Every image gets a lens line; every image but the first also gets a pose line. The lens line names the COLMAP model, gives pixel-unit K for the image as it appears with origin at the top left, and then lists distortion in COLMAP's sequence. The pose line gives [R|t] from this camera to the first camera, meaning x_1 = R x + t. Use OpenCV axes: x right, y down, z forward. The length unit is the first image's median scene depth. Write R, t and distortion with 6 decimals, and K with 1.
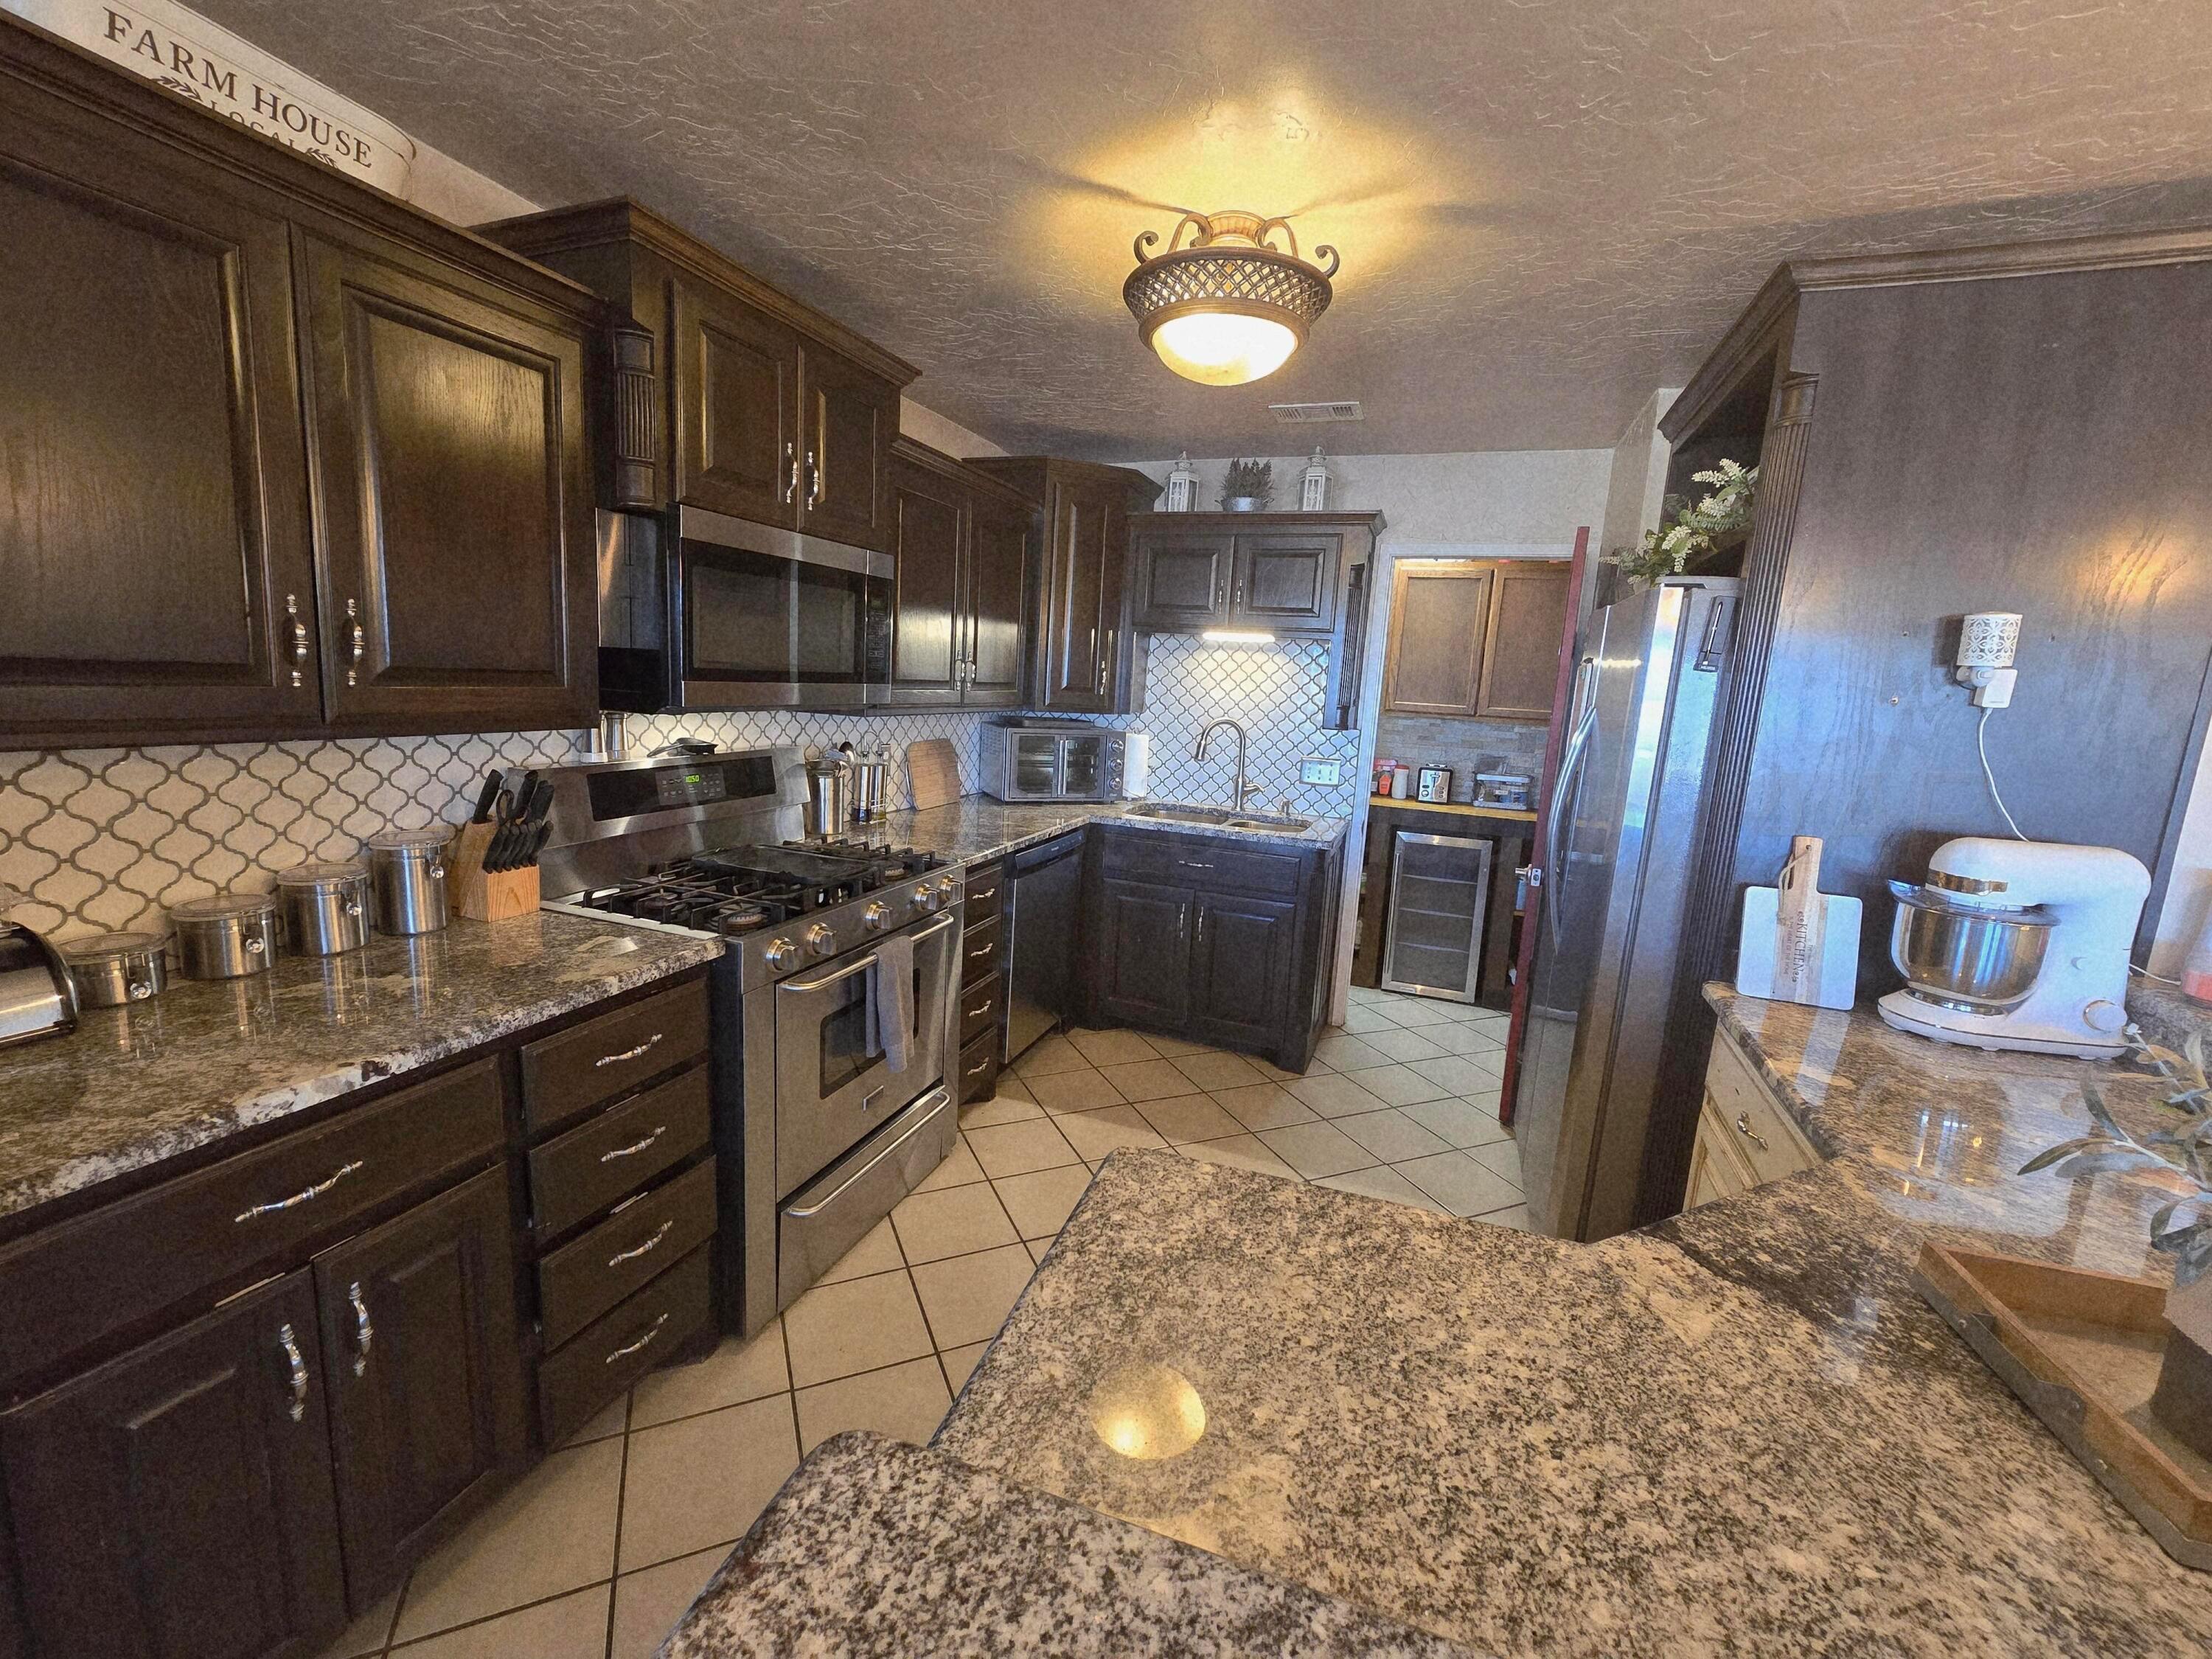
lens RADIAL K [[894.6, 0, 1069.5], [0, 894.6, 814.2], [0, 0, 1]] dist [-0.001554, -0.000150]
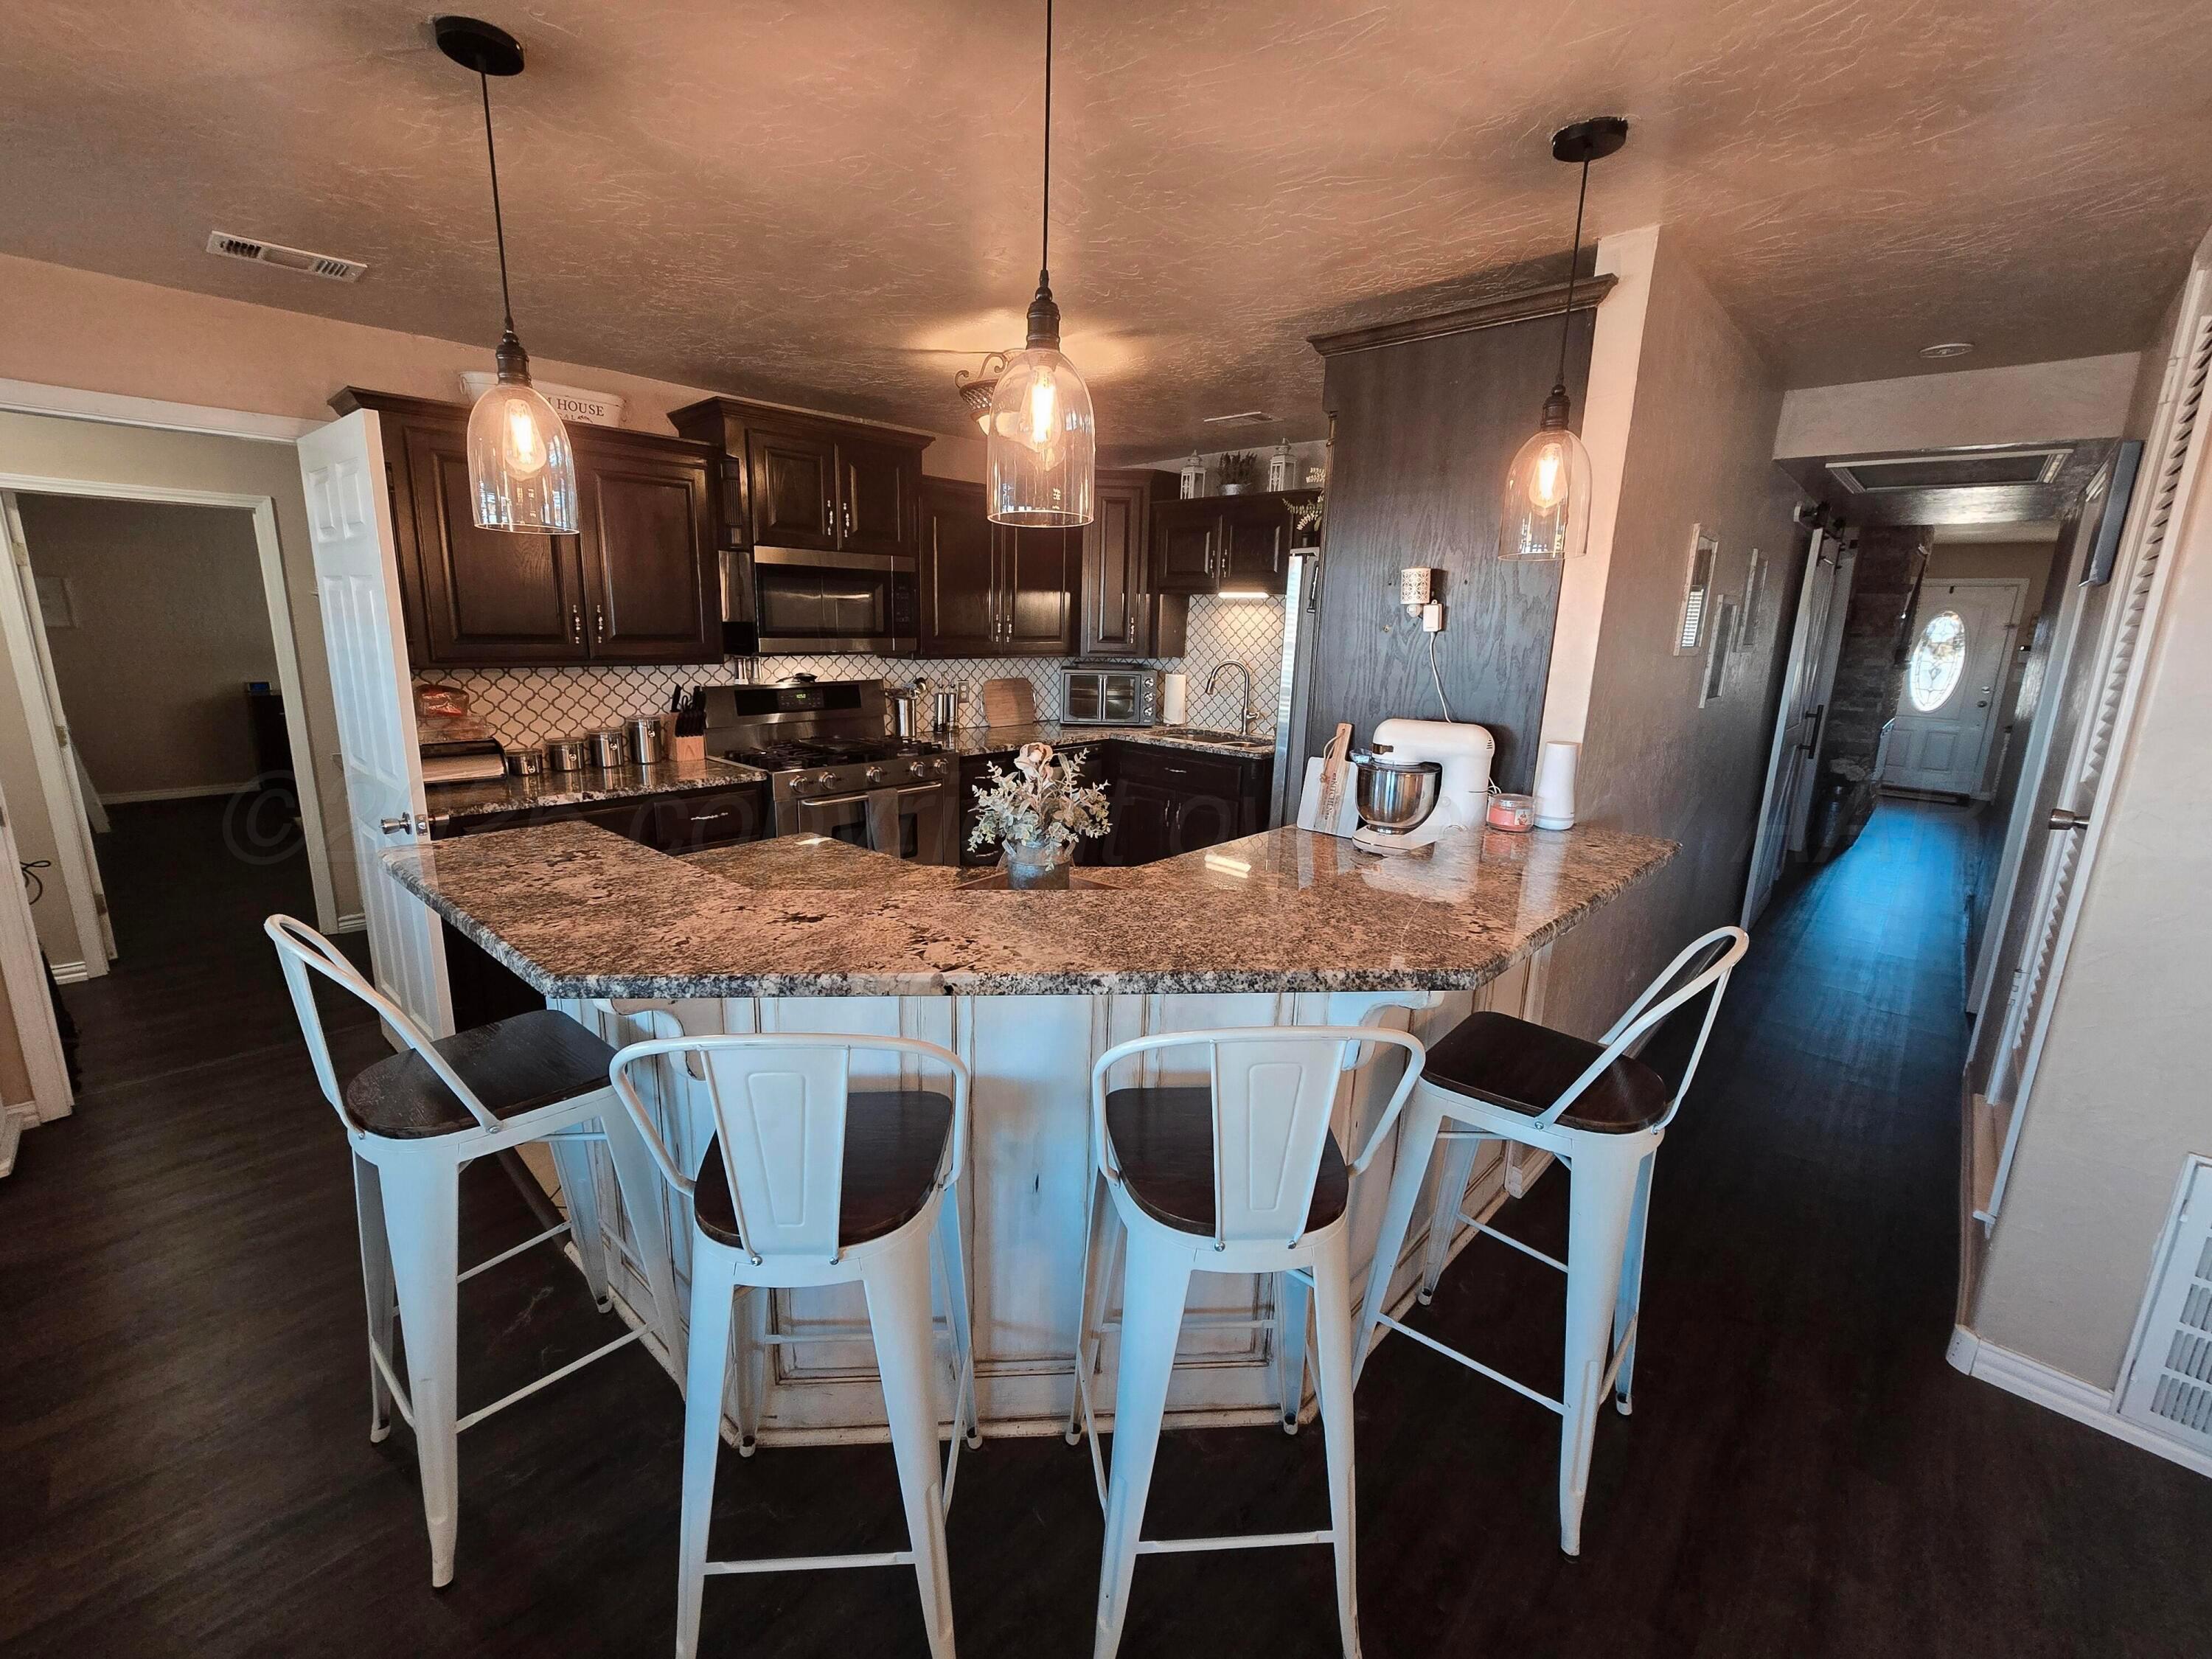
lens RADIAL K [[904.9, 0, 1078.2], [0, 904.9, 812.2], [0, 0, 1]] dist [-0.002873, -0.000285]
pose [[0.925122, 0.046199, -0.376850, 0.806407], [-0.031684, 0.998501, 0.044628, 0.097379], [0.378346, -0.029346, 0.925199, -0.457897]]
